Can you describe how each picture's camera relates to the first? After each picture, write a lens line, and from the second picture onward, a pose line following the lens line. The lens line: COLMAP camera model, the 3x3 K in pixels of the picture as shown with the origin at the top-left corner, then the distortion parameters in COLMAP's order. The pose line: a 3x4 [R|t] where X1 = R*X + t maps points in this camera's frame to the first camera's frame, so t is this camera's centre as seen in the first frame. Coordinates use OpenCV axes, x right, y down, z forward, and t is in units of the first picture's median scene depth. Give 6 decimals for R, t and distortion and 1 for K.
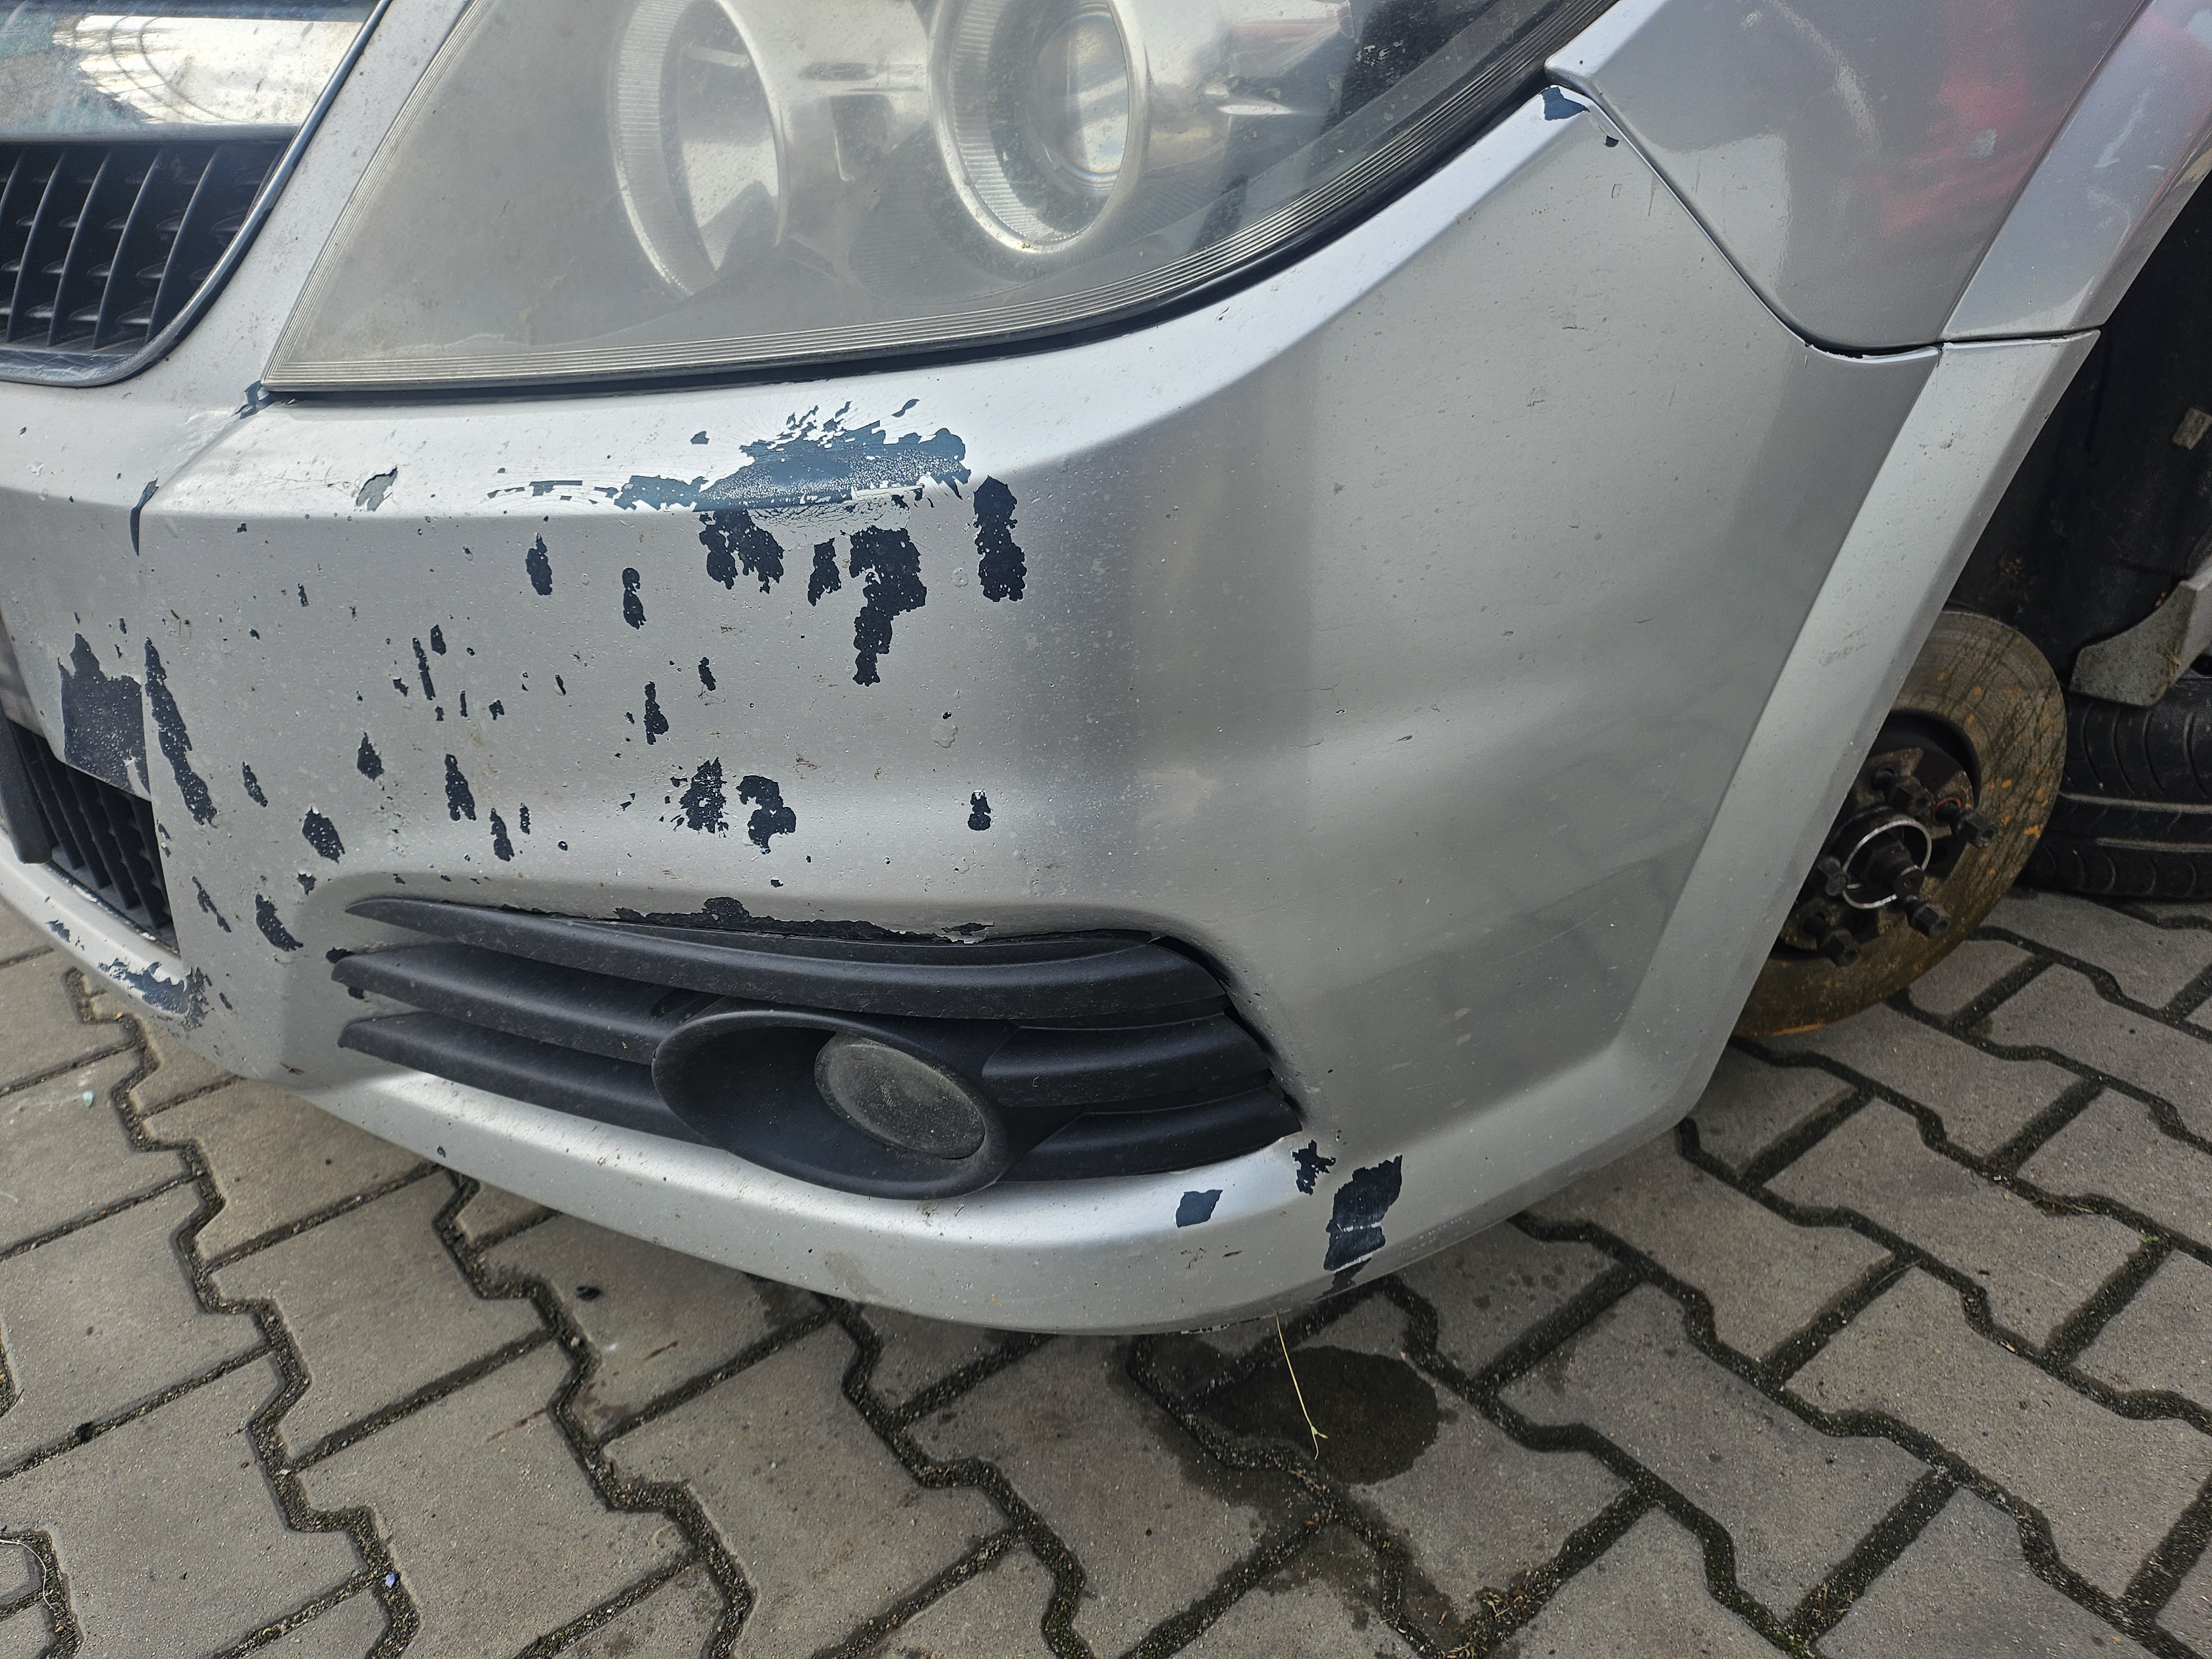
lens RADIAL K [[1556.5, 0, 1096.0], [0, 1556.5, 838.8], [0, 0, 1]] dist [0.059819, -0.067587]
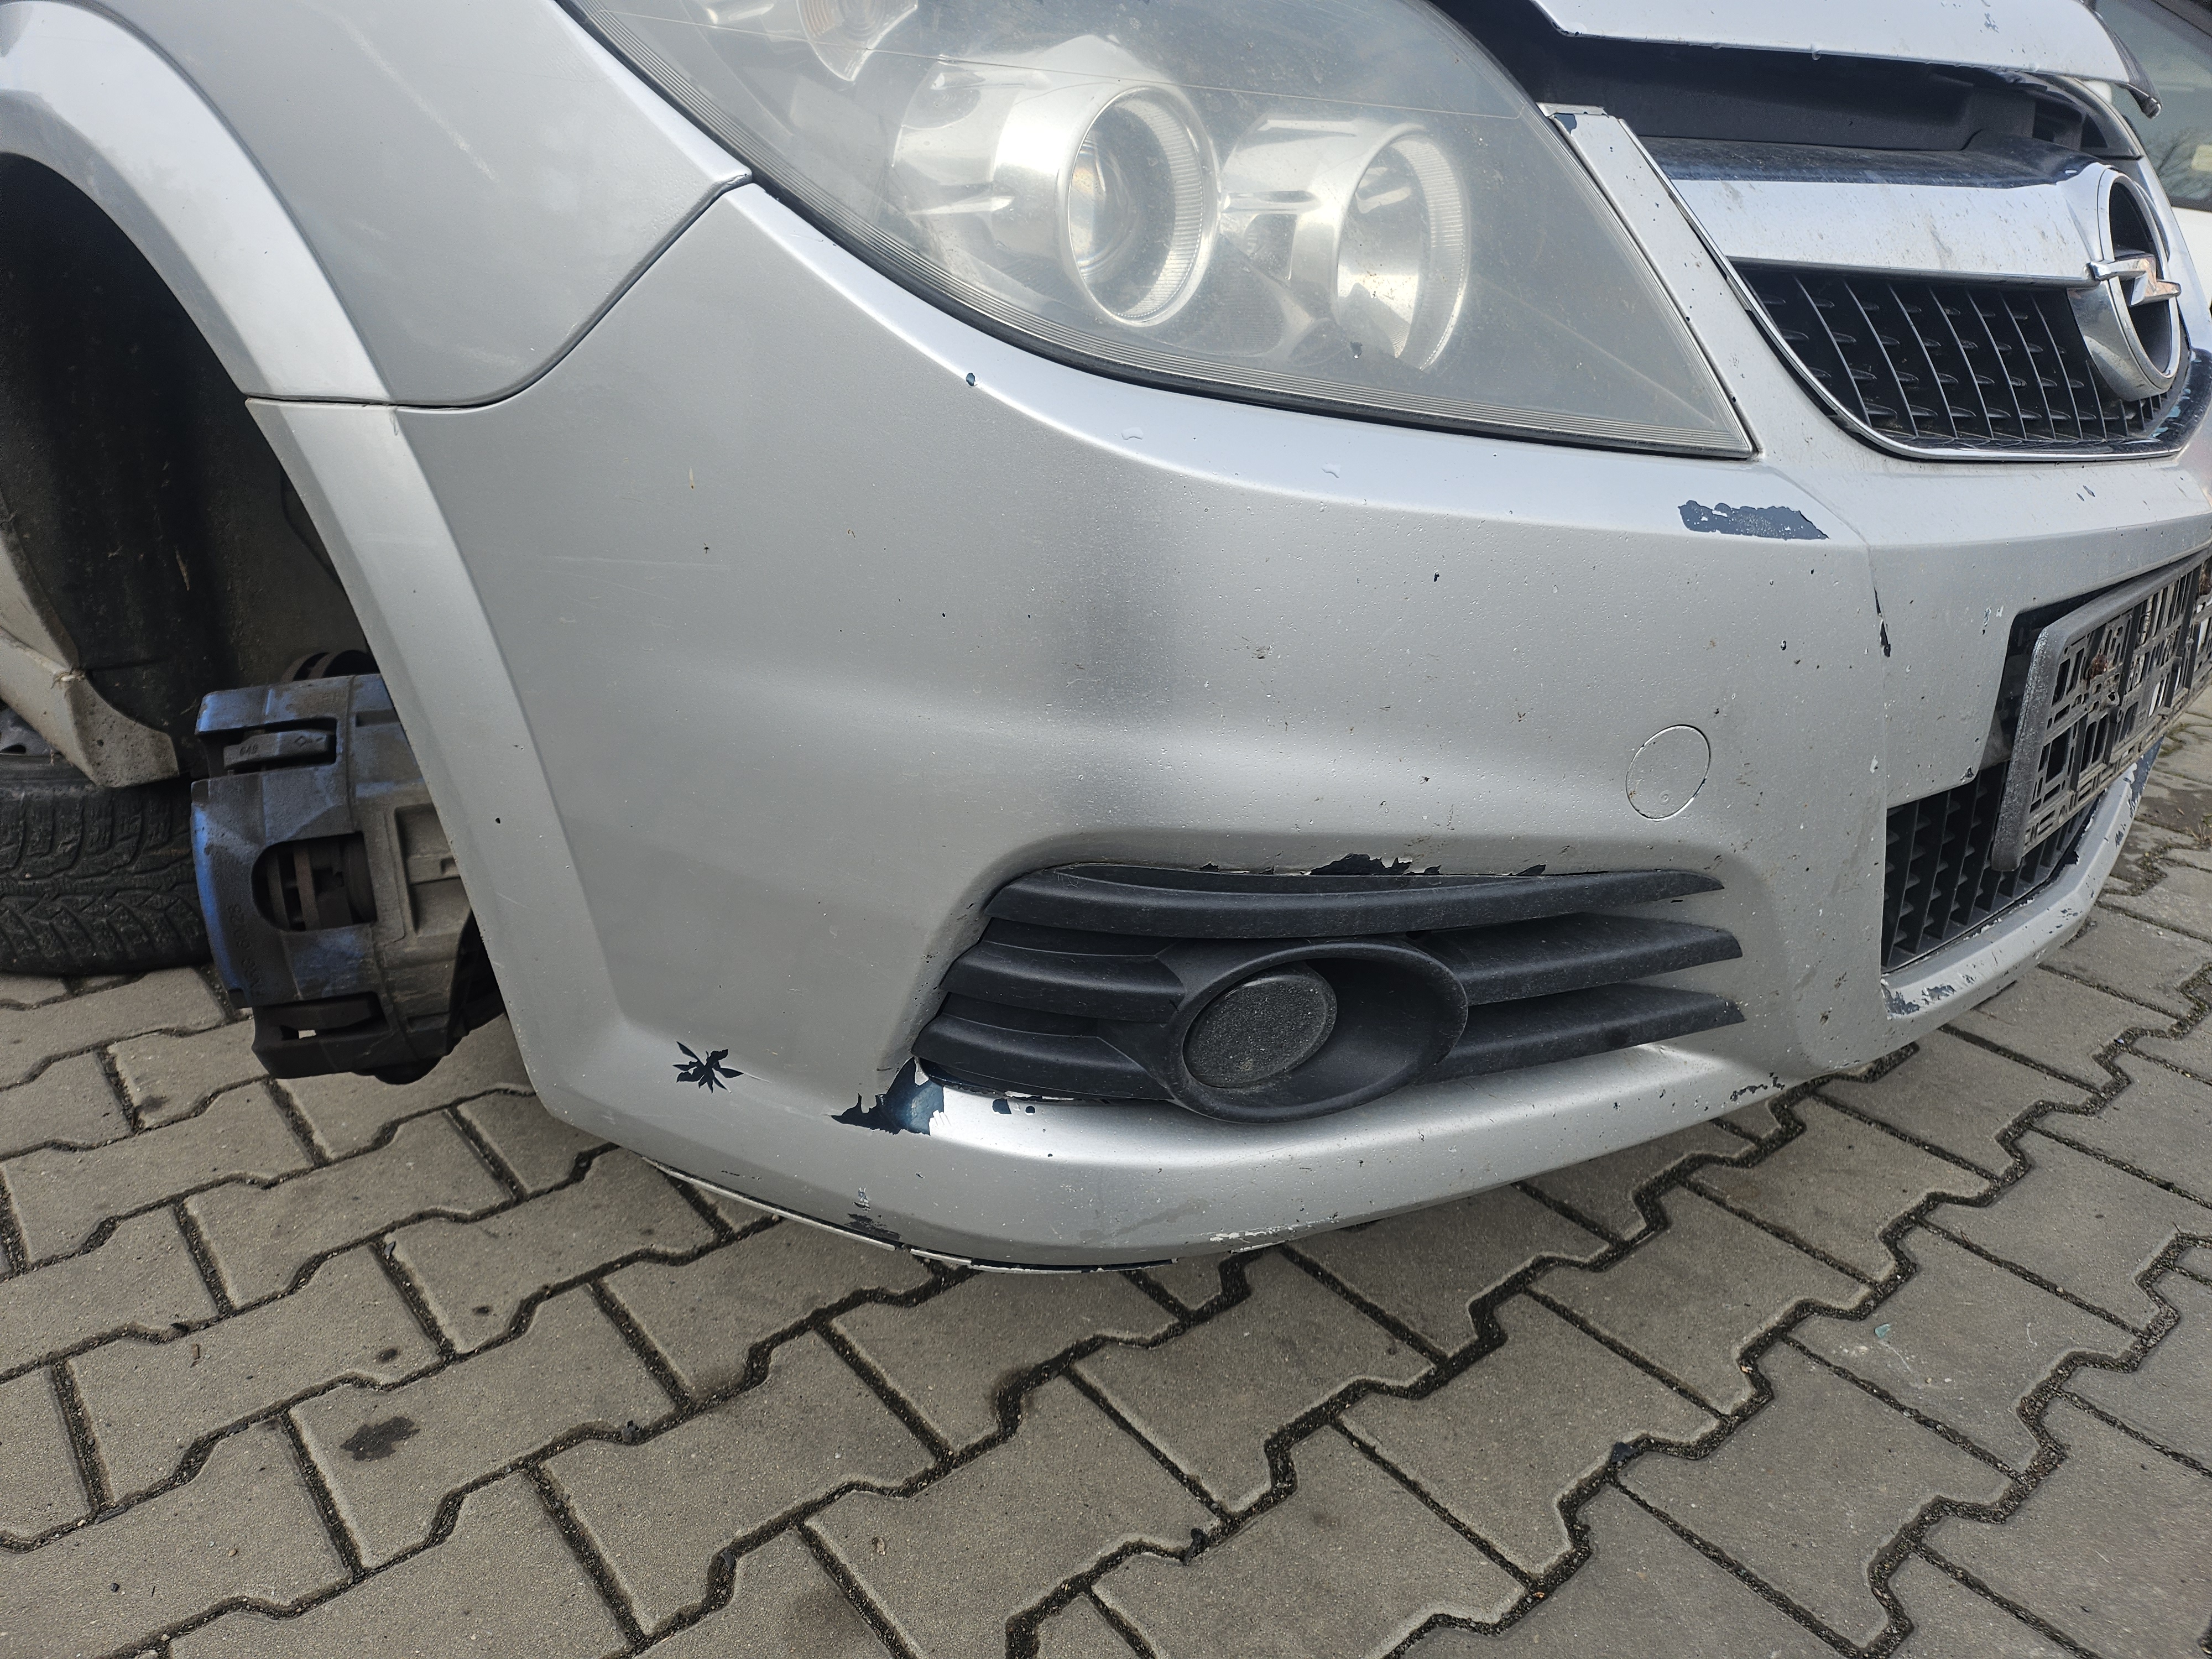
lens RADIAL K [[1556.5, 0, 1081.7], [0, 1556.5, 825.6], [0, 0, 1]] dist [0.059819, -0.067587]
pose [[-0.015680, -0.375261, 0.926786, -1.760987], [0.489185, 0.805514, 0.334434, -0.774968], [-0.872039, 0.458614, 0.170942, 1.435275]]
